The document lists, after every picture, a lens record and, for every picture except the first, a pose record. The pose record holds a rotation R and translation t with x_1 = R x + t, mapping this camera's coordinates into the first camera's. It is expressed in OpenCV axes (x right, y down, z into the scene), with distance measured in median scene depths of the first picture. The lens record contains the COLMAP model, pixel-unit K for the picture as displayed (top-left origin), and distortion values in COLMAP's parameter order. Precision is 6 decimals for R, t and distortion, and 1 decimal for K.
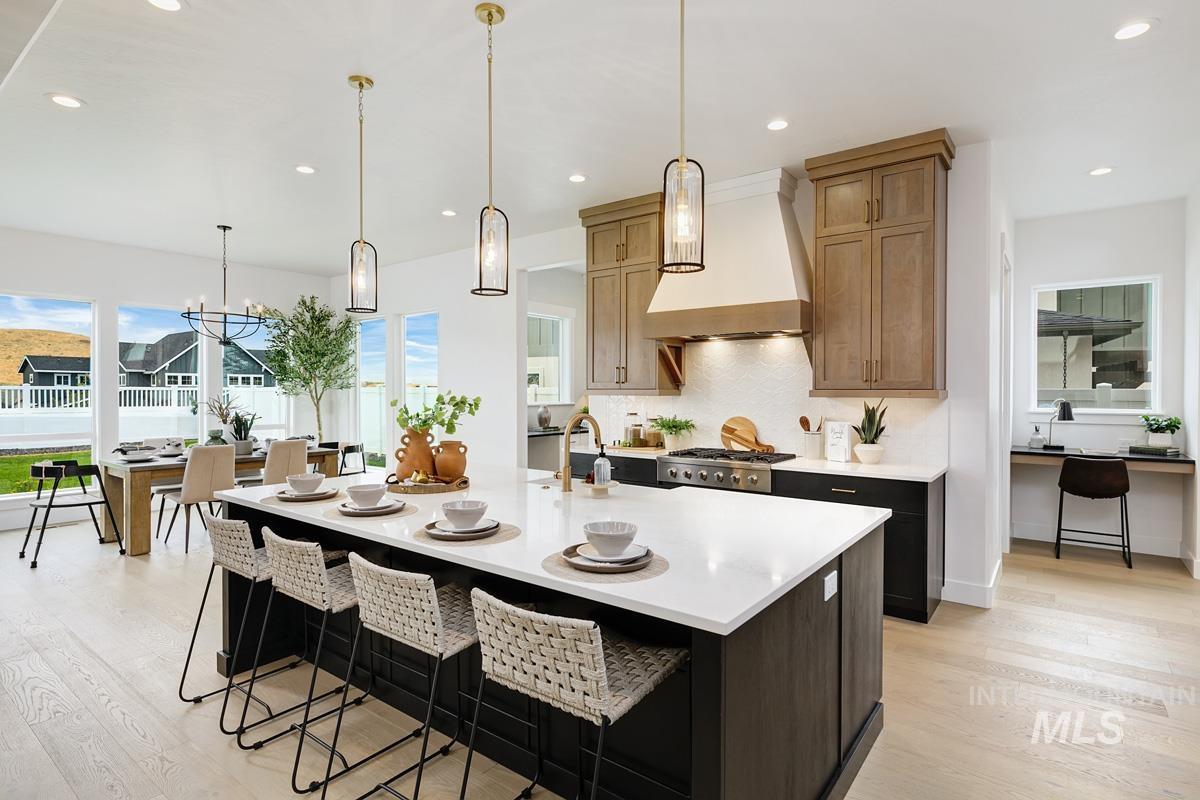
lens RADIAL K [[616.7, 0, 600.0], [0, 616.7, 400.0], [0, 0, 1]] dist [-0.001122, 0.000032]
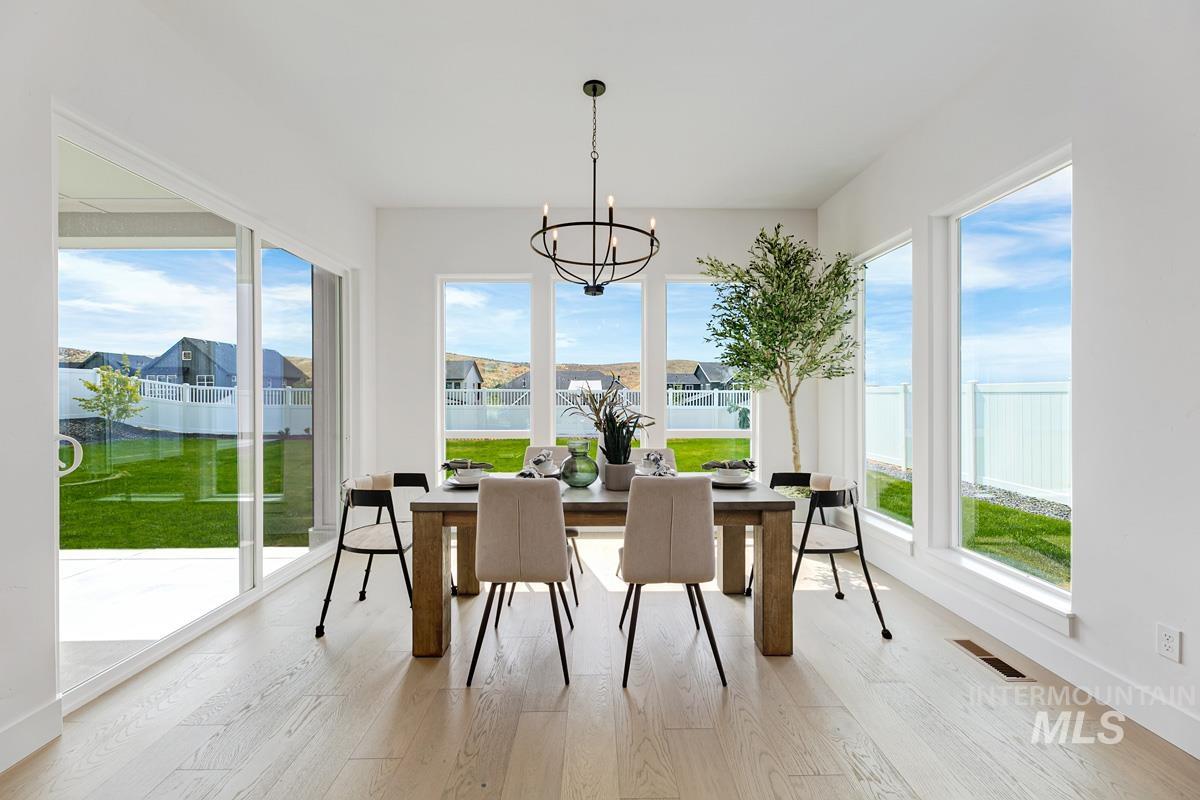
lens RADIAL K [[469.0, 0, 600.0], [0, 469.0, 400.0], [0, 0, 1]] dist [0.000093, 0.000105]
pose [[0.603207, 0.003820, -0.797575, -0.201571], [-0.009541, 0.999952, -0.002426, 0.007570], [0.797527, 0.009073, 0.603215, 0.580447]]
